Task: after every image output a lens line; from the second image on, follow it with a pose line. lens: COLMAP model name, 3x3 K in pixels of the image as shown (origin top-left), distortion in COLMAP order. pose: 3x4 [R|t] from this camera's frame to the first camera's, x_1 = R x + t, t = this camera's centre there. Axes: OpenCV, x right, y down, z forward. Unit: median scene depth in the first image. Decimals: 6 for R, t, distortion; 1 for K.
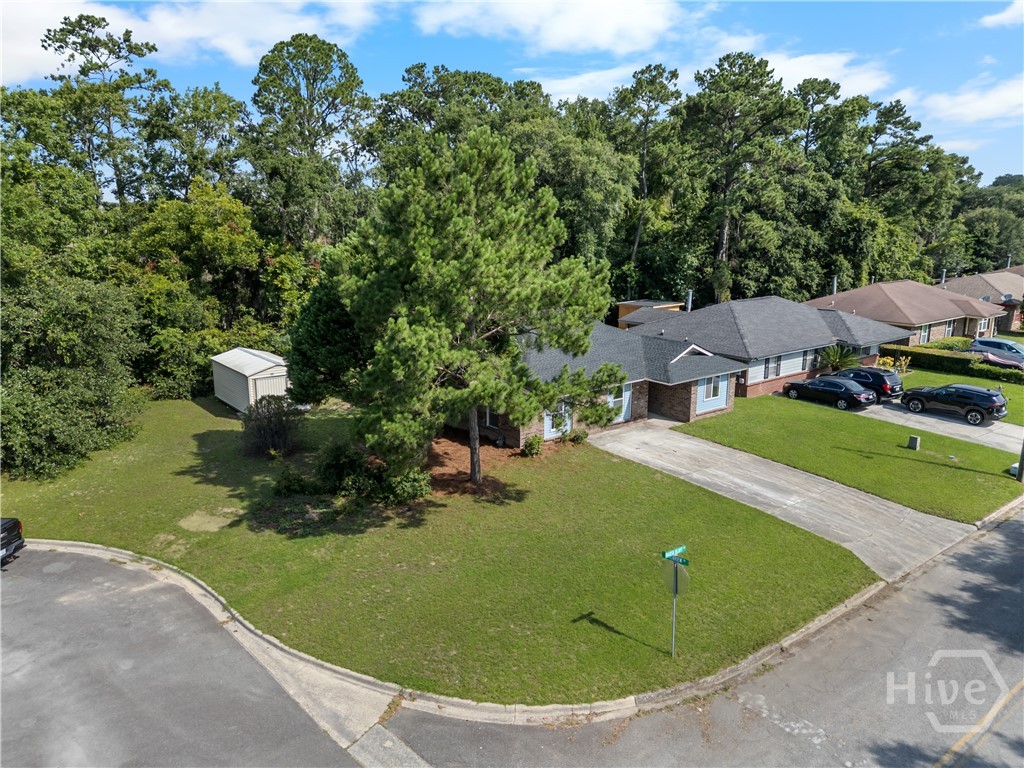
lens RADIAL K [[714.7, 0, 512.0], [0, 714.7, 384.0], [0, 0, 1]] dist [0.068353, -0.062495]
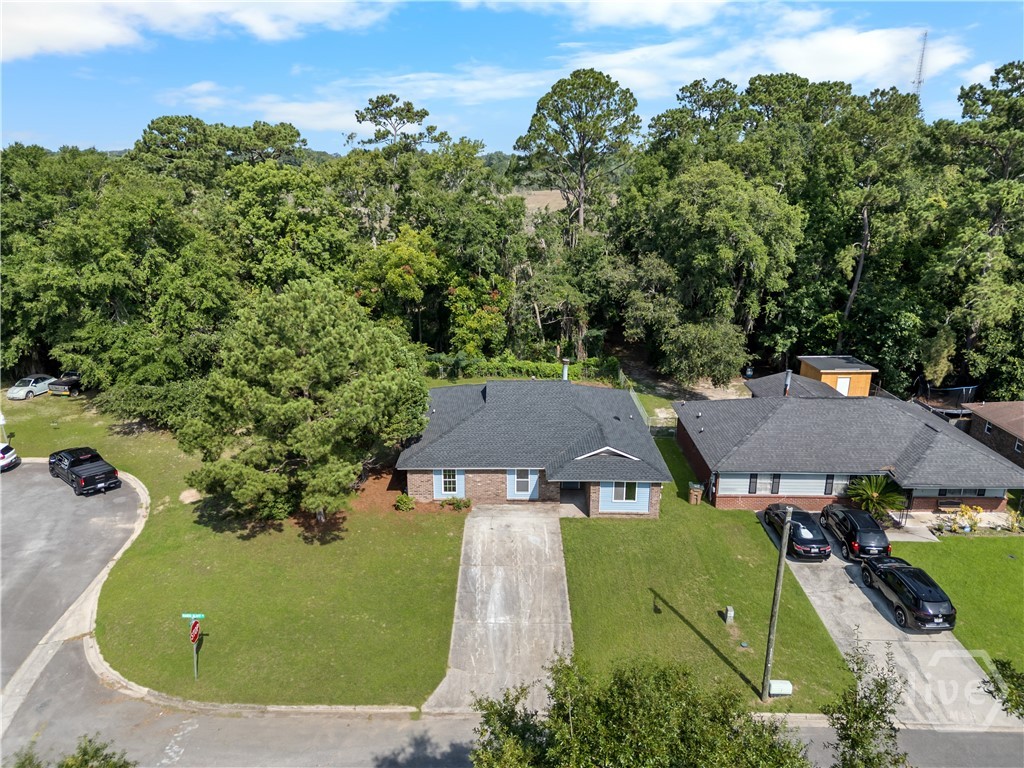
lens RADIAL K [[714.7, 0, 512.0], [0, 714.7, 384.0], [0, 0, 1]] dist [0.068353, -0.062495]
pose [[0.778726, 0.188534, -0.598365, 0.675205], [-0.141707, 0.981987, 0.124985, -0.229425], [0.611151, -0.012537, 0.791415, 0.087252]]
